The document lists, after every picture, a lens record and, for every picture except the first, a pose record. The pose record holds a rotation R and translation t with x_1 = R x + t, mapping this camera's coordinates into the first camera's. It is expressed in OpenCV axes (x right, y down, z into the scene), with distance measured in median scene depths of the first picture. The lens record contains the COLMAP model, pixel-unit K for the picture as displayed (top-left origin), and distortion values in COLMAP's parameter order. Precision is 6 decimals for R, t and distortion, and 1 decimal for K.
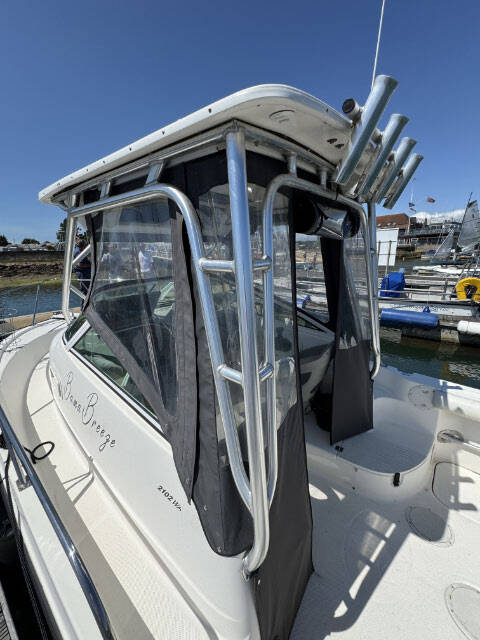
lens RADIAL K [[254.2, 0, 240.0], [0, 254.2, 320.0], [0, 0, 1]] dist [0.000896, 0.000147]
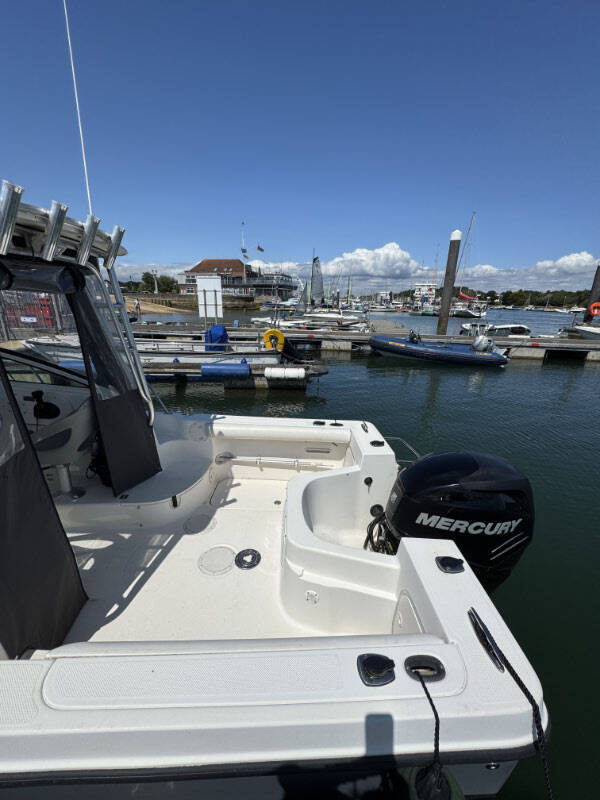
lens RADIAL K [[317.8, 0, 300.0], [0, 317.8, 400.0], [0, 0, 1]] dist [0.000896, 0.000147]
pose [[0.751393, -0.158063, 0.640644, 0.056864], [0.128118, 0.987357, 0.093340, 0.030578], [-0.647298, 0.011942, 0.762144, -0.160726]]
